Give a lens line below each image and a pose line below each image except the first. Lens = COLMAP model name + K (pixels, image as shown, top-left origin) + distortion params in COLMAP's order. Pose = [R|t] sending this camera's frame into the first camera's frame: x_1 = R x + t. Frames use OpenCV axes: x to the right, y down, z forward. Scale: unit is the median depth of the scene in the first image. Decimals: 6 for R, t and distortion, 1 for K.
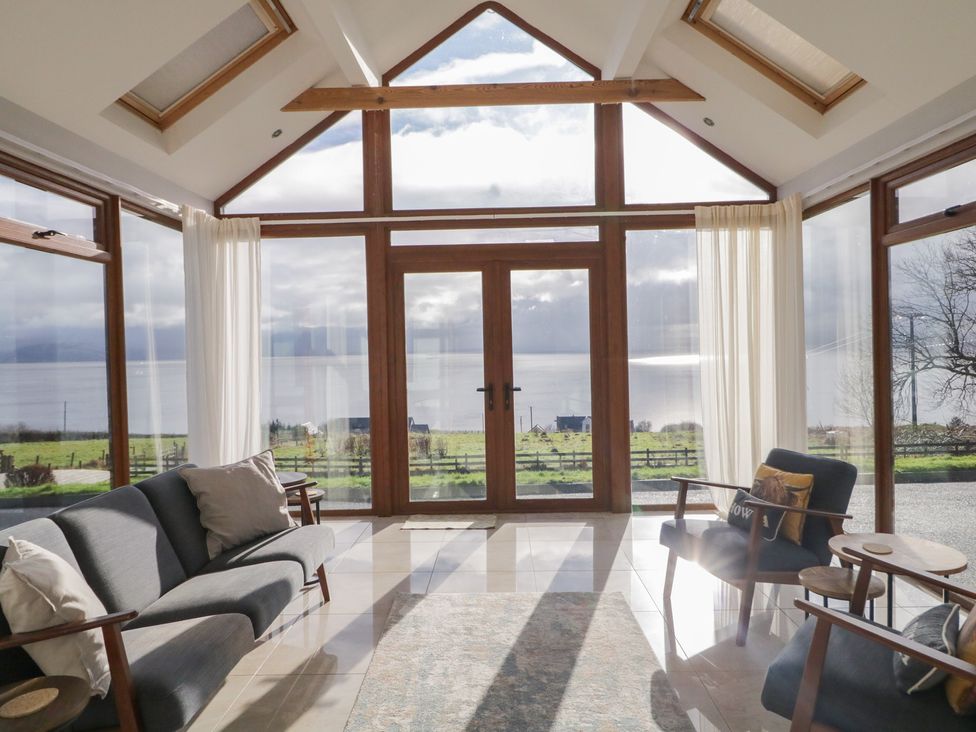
lens RADIAL K [[530.8, 0, 486.7], [0, 530.8, 365.6], [0, 0, 1]] dist [0.000975, 0.000042]
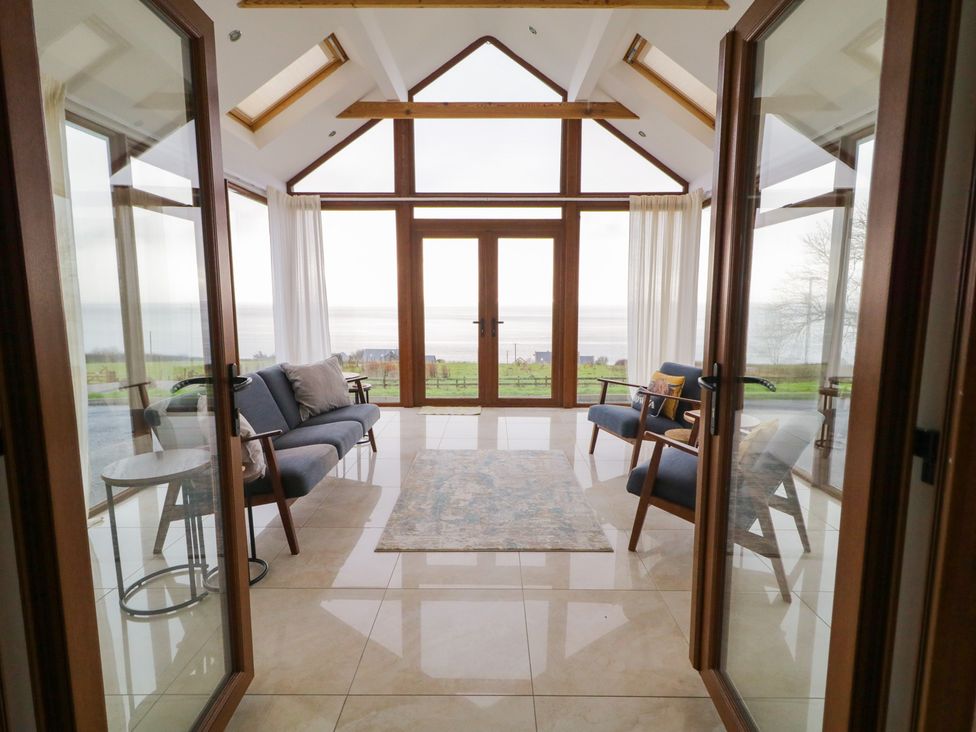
lens RADIAL K [[530.8, 0, 494.5], [0, 530.8, 368.5], [0, 0, 1]] dist [0.000975, 0.000042]
pose [[0.999612, 0.020478, 0.018908, 0.014941], [-0.022052, 0.995950, 0.087163, 0.044154], [-0.017046, -0.087546, 0.996015, -0.448460]]
